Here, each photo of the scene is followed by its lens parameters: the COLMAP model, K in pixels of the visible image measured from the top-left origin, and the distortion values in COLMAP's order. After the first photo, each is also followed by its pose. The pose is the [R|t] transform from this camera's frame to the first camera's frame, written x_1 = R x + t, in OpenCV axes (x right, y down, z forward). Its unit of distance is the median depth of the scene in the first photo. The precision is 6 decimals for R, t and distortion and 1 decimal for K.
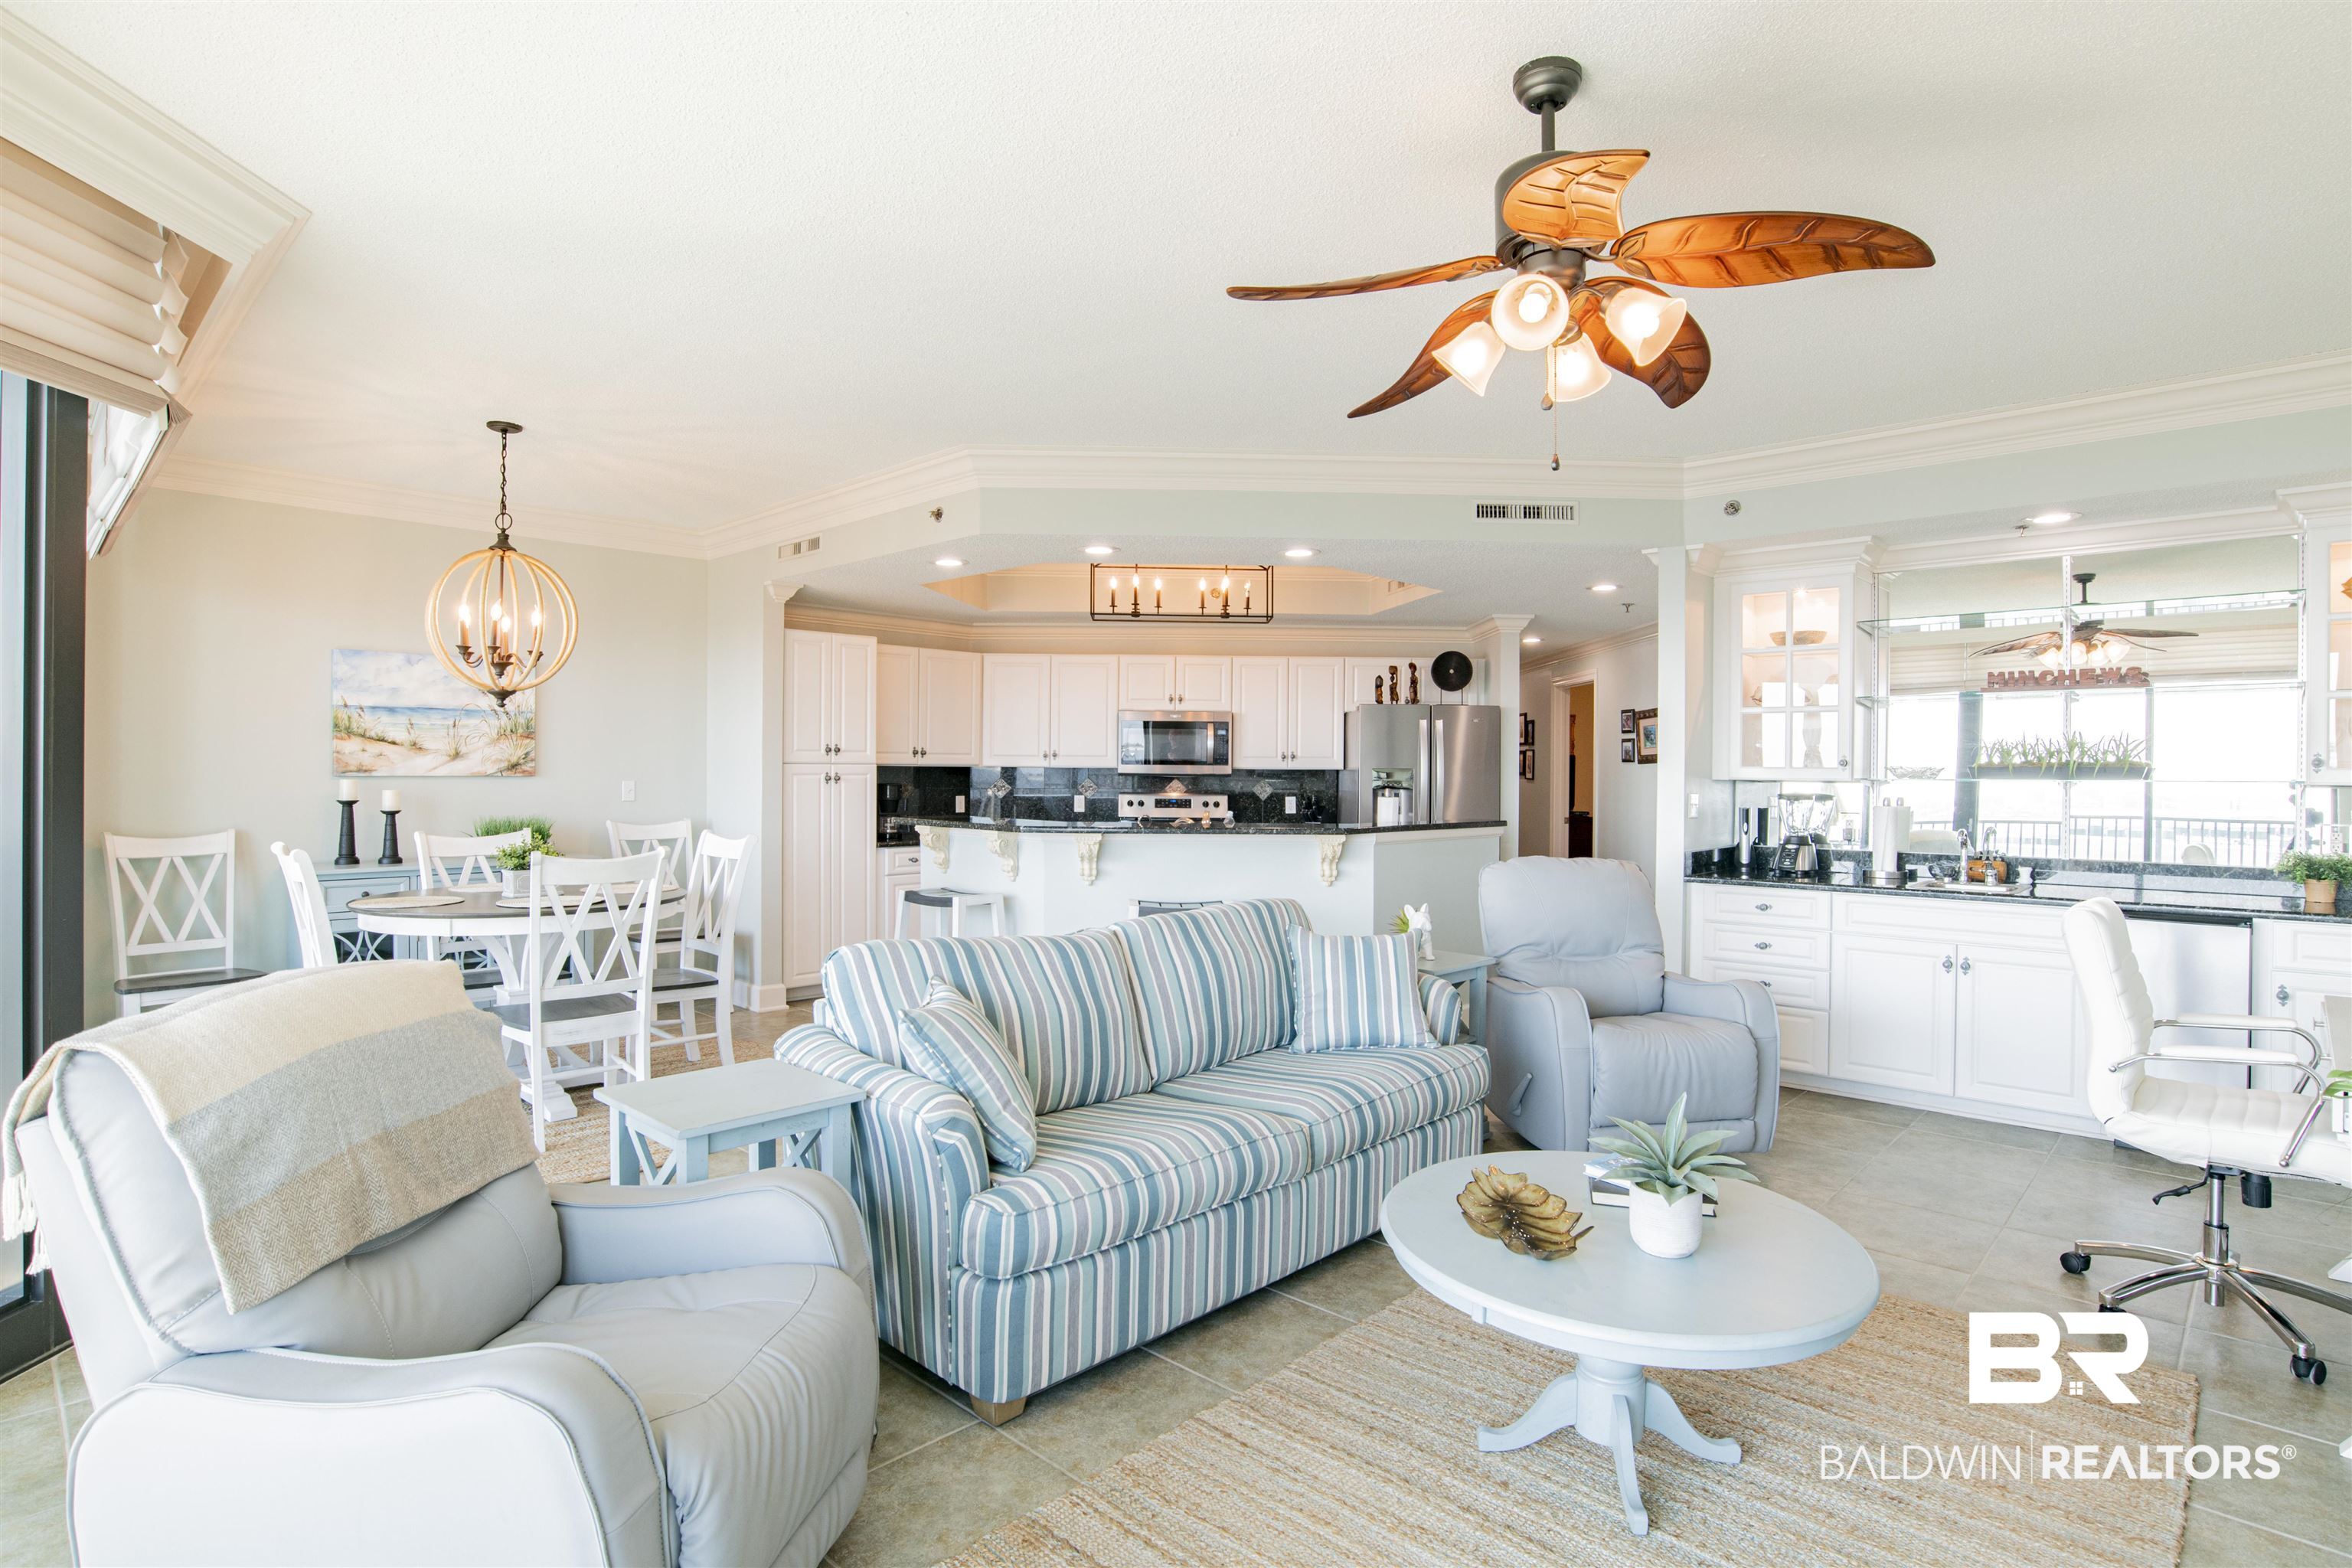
lens RADIAL K [[1197.8, 0, 1186.9], [0, 1197.8, 773.0], [0, 0, 1]] dist [-0.061676, 0.022550]
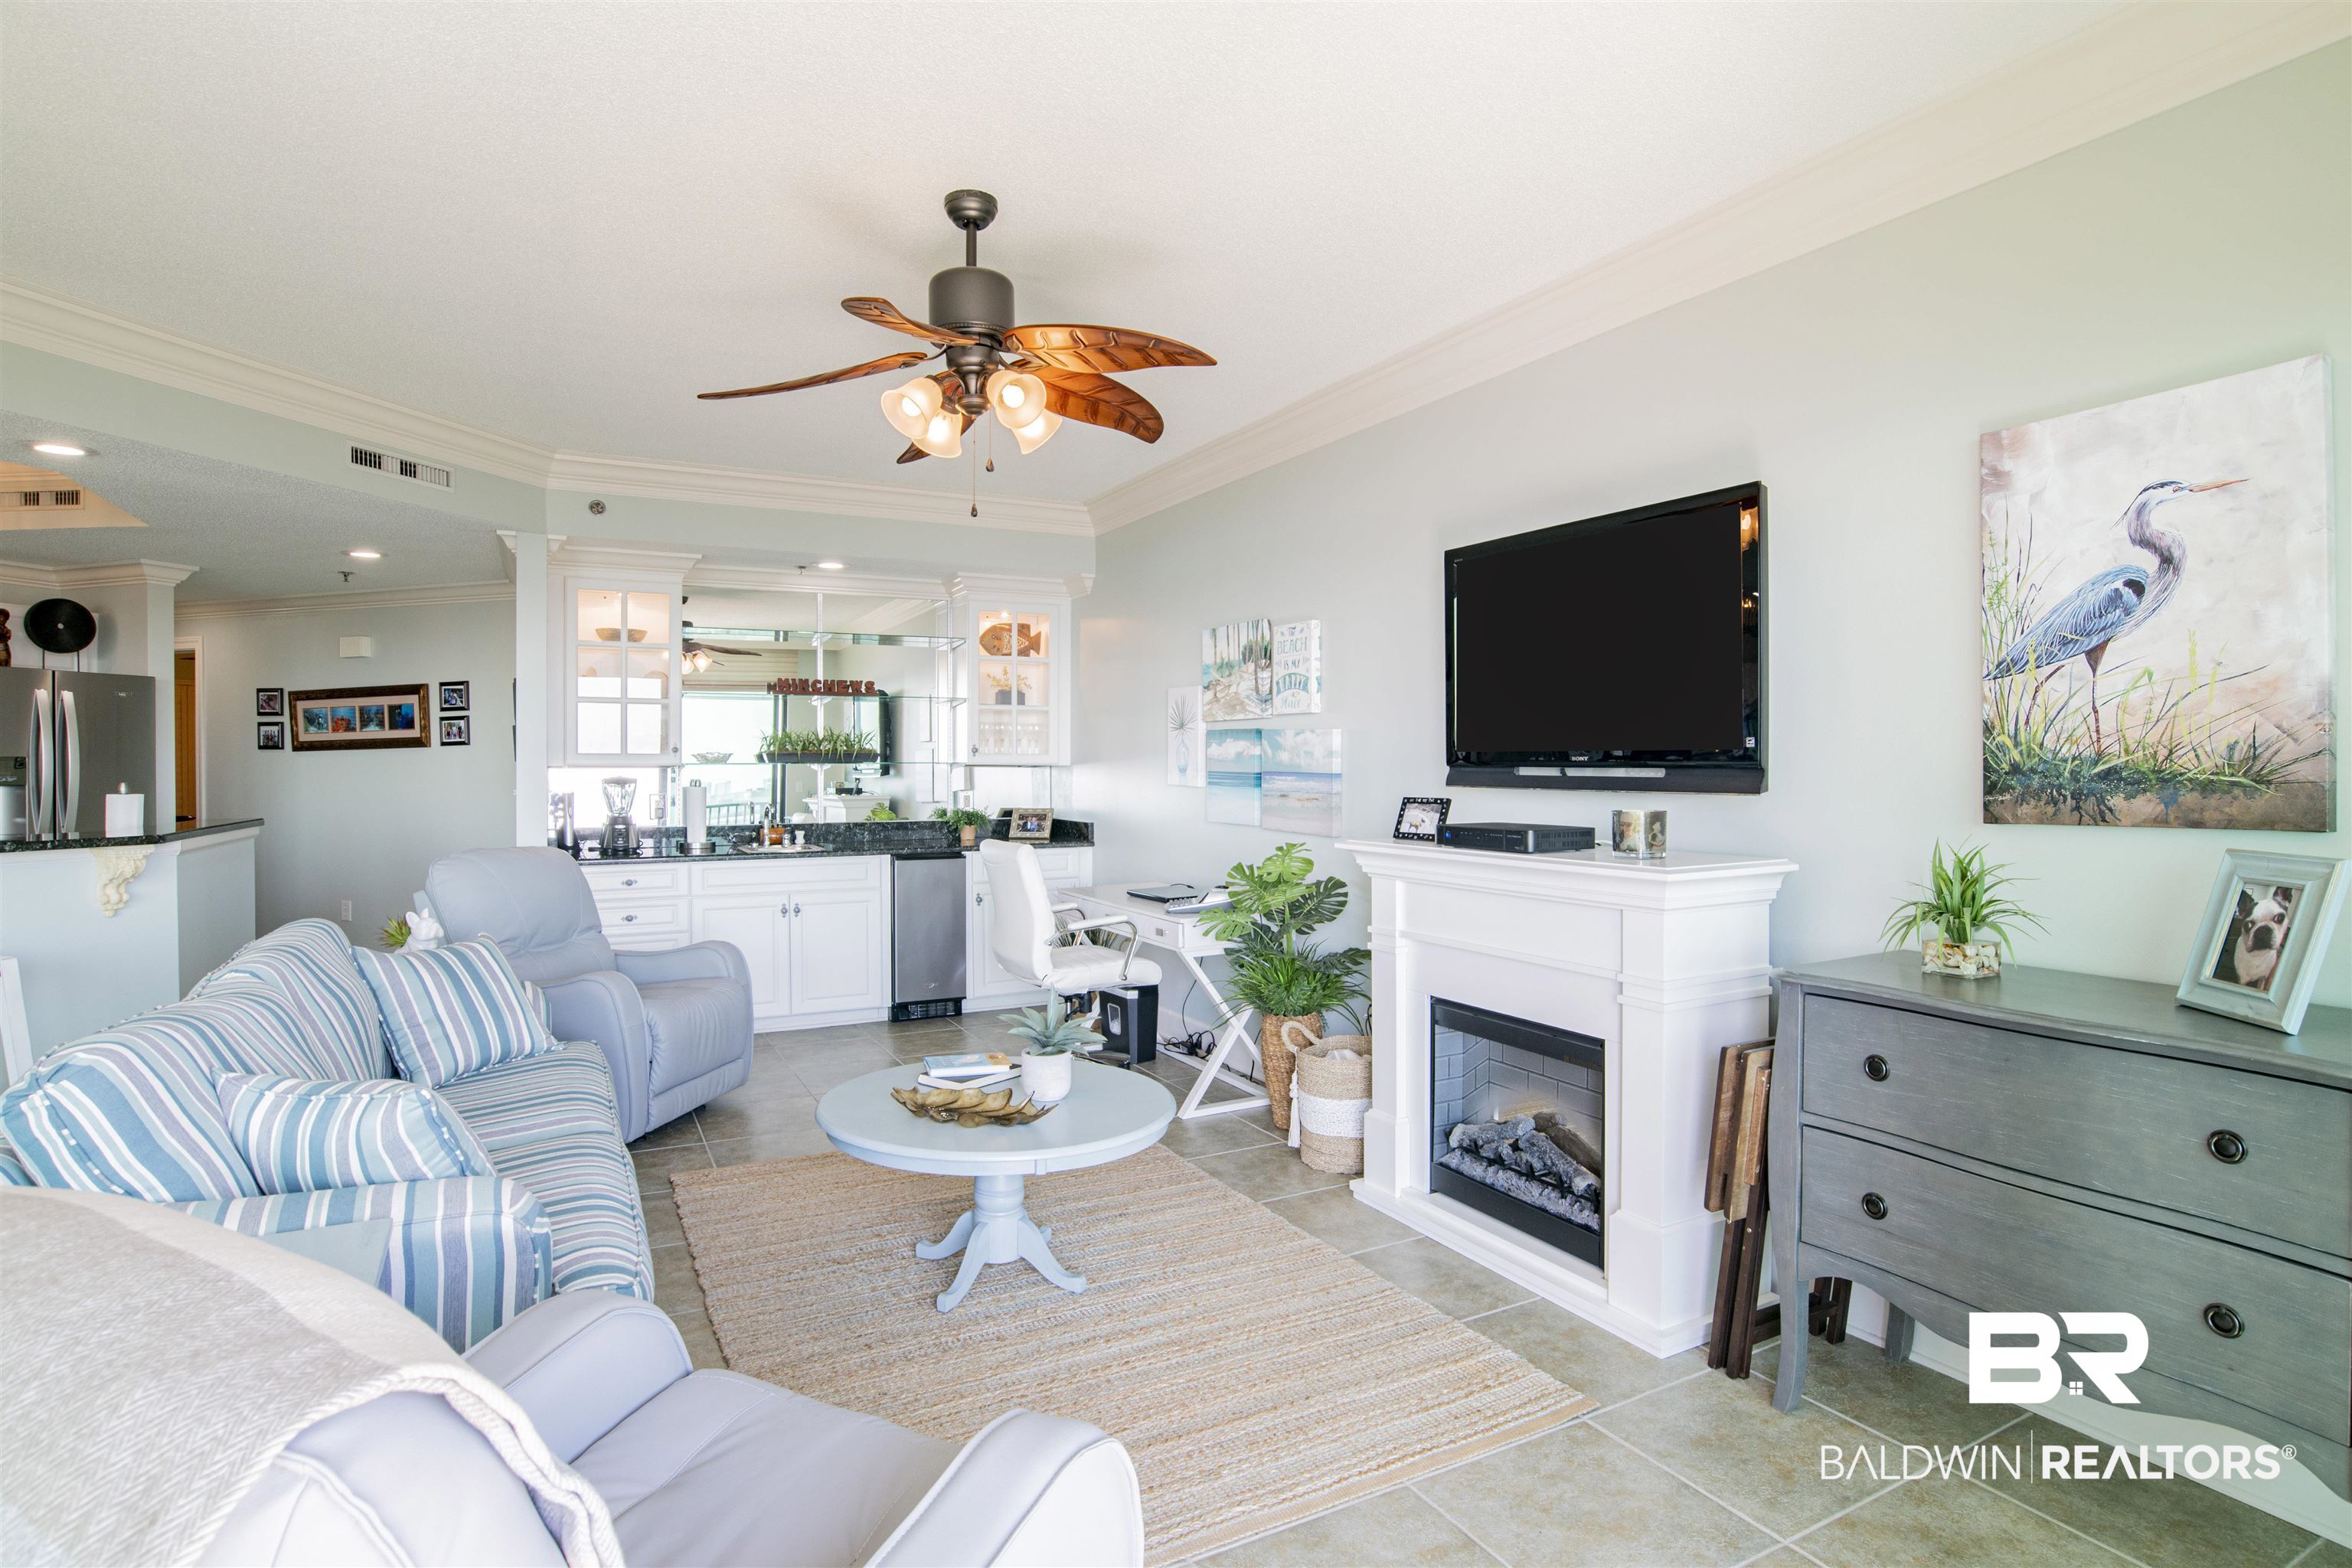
lens RADIAL K [[1197.8, 0, 1186.9], [0, 1197.8, 773.0], [0, 0, 1]] dist [-0.061676, 0.022550]
pose [[0.311354, -0.014778, 0.950179, -0.332226], [0.006176, 0.999889, 0.013527, 0.001296], [-0.950274, 0.001657, 0.311411, 0.151915]]
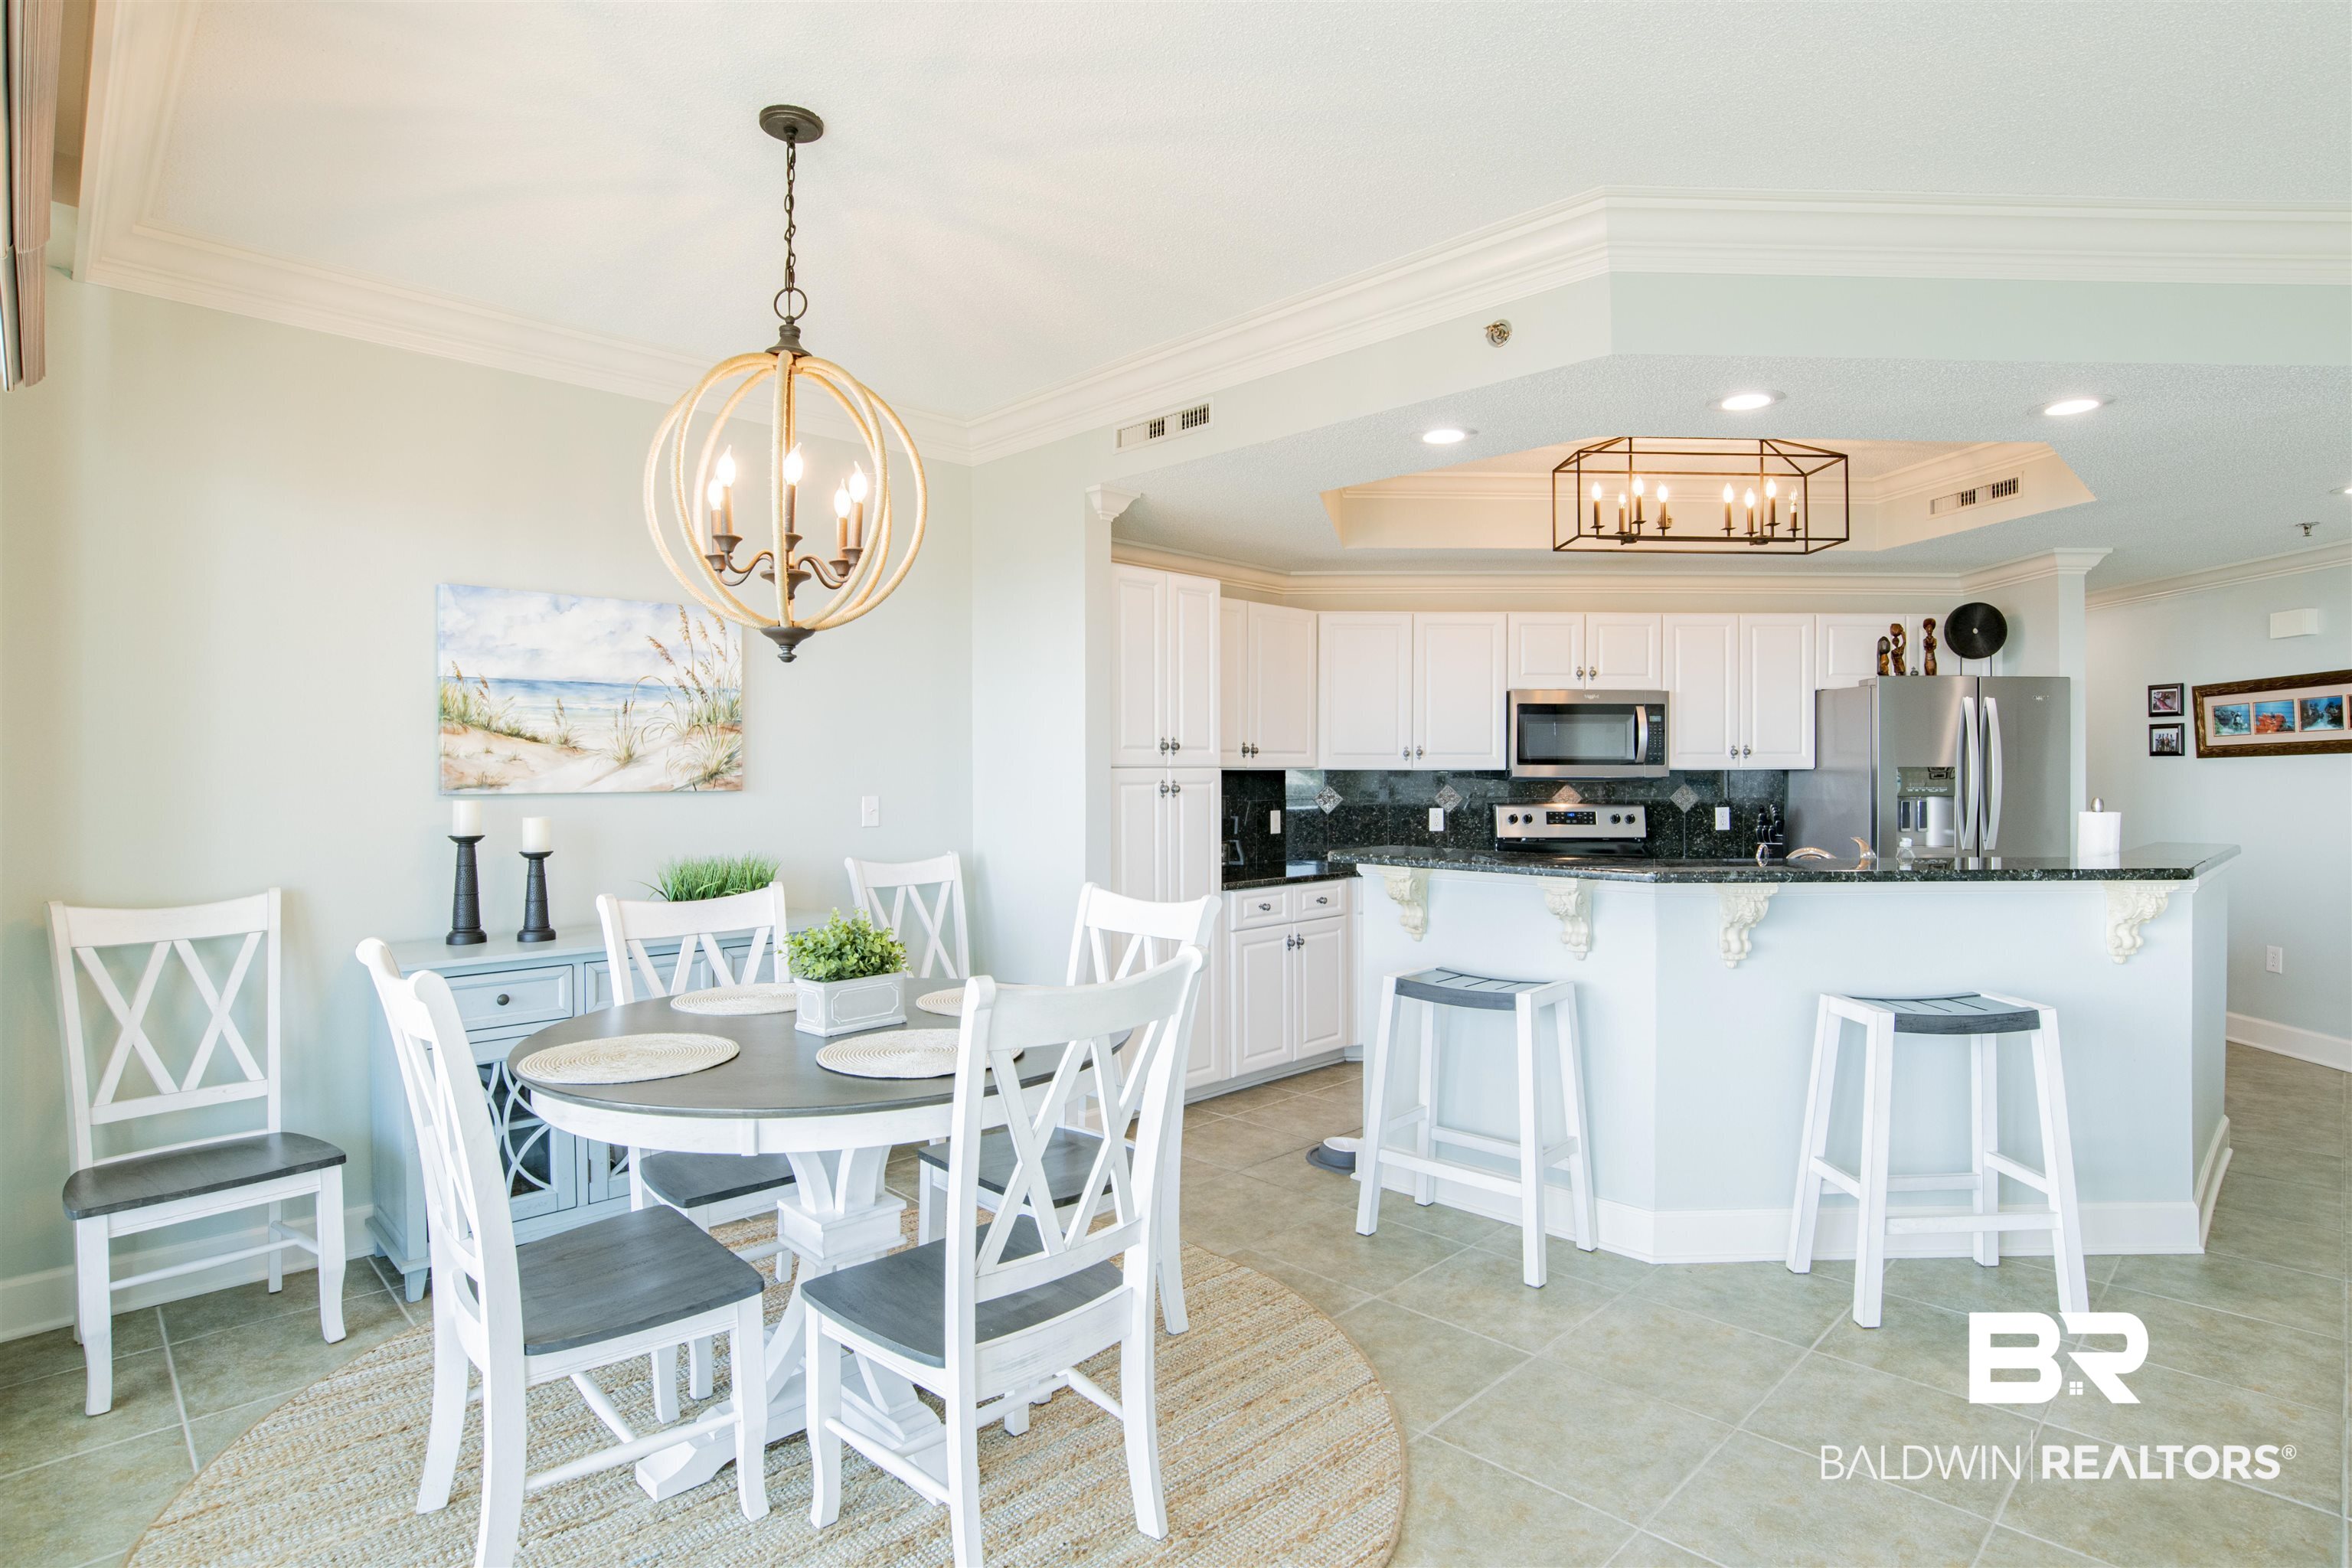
lens RADIAL K [[1197.8, 0, 1186.9], [0, 1197.8, 773.0], [0, 0, 1]] dist [-0.061676, 0.022550]
pose [[0.999630, -0.008880, -0.025706, -0.321286], [0.008847, 0.999960, -0.001423, -0.004129], [0.025717, 0.001195, 0.999669, 0.392784]]
